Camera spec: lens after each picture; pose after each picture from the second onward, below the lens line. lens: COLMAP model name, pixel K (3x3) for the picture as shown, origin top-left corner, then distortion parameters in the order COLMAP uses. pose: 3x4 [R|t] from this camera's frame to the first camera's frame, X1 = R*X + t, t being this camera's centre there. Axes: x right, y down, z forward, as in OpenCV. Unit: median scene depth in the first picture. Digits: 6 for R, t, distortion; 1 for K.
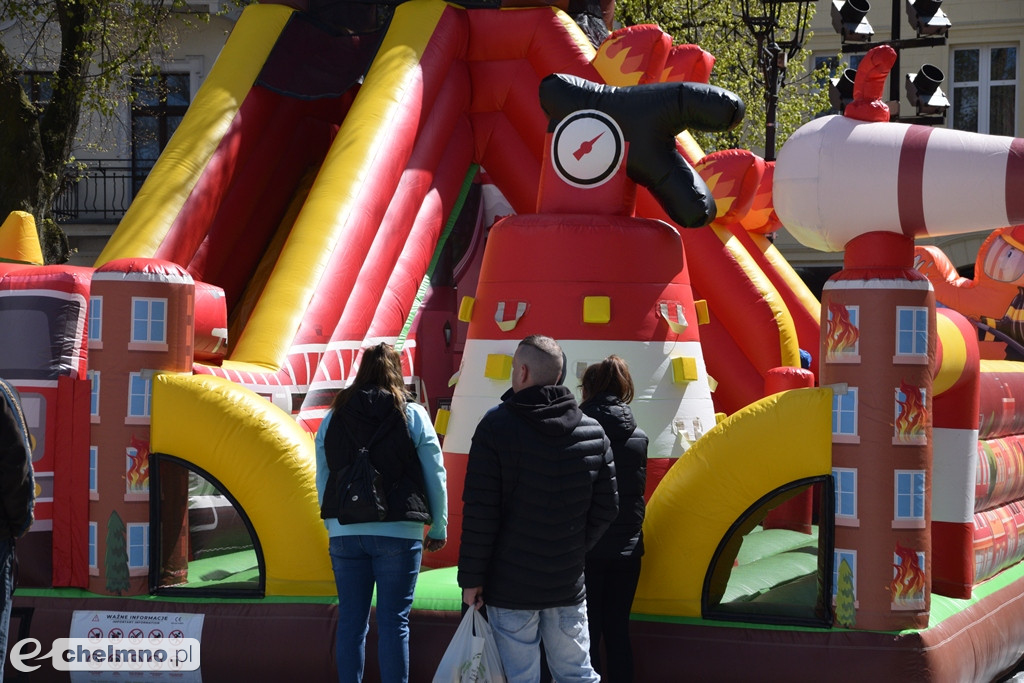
lens RADIAL K [[3188.5, 0, 511.2], [0, 3188.5, 342.5], [0, 0, 1]] dist [0.607765, 0.000000]
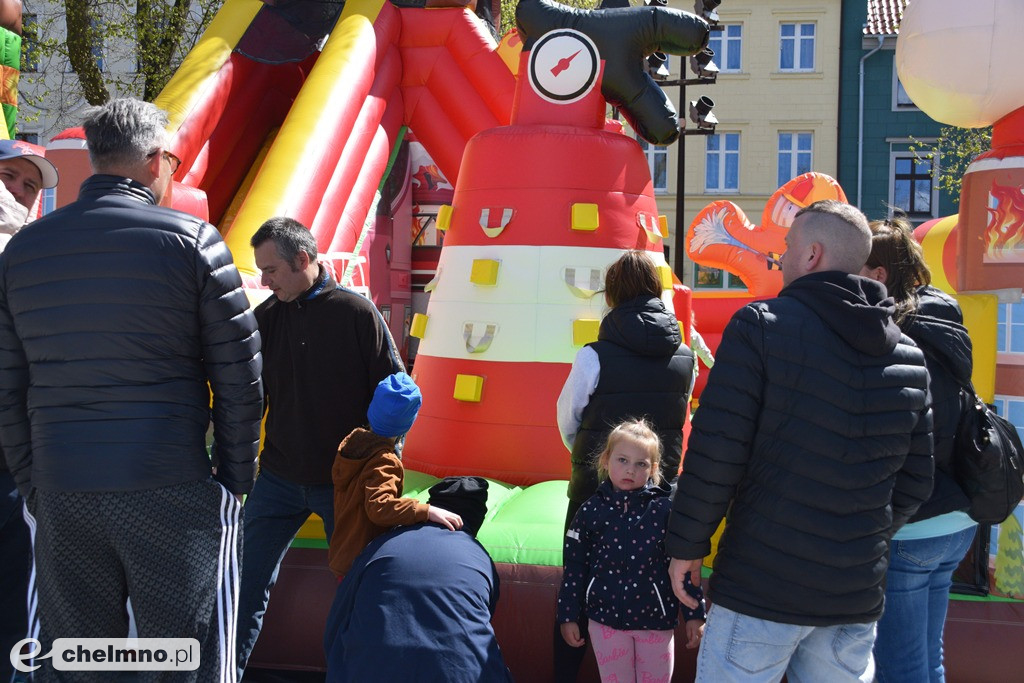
lens RADIAL K [[1207.5, 0, 506.0], [0, 1207.5, 343.9], [0, 0, 1]] dist [-0.015419, 0.000000]
pose [[0.988219, 0.011912, 0.152582, -0.053589], [-0.018762, 0.998876, 0.043536, 0.013140], [-0.151891, -0.045886, 0.987331, 0.607599]]
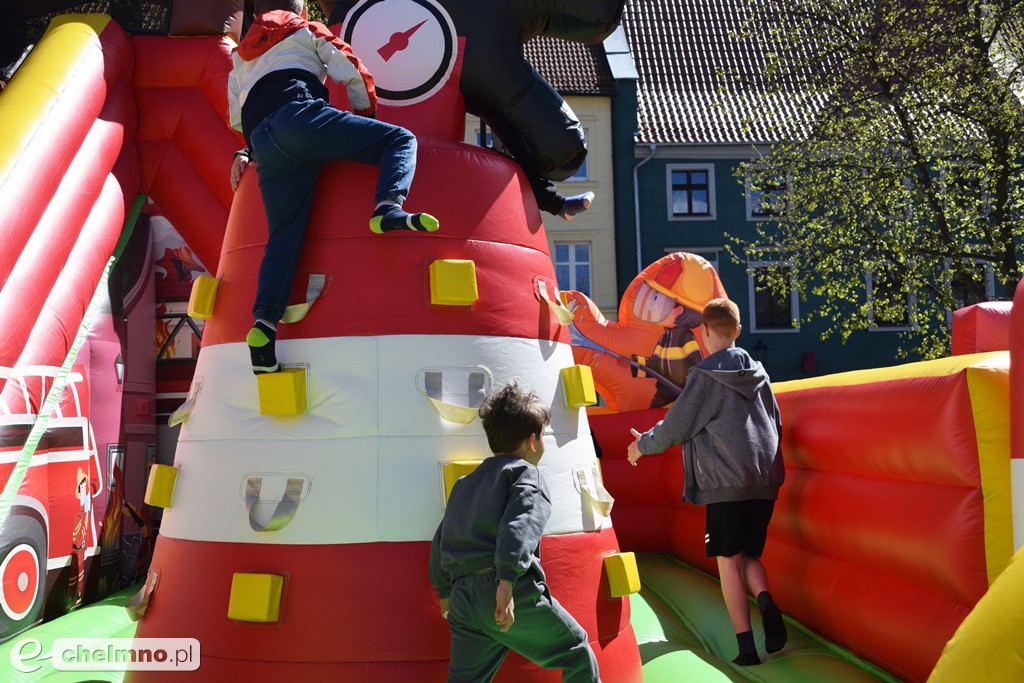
lens RADIAL K [[1207.5, 0, 475.5], [0, 1207.5, 323.0], [0, 0, 1]] dist [-0.015419, 0.000000]
pose [[0.947511, 0.008181, 0.319618, -0.038249], [0.017300, 0.996896, -0.076800, 0.013527], [-0.319254, 0.078298, 0.944429, 0.768167]]
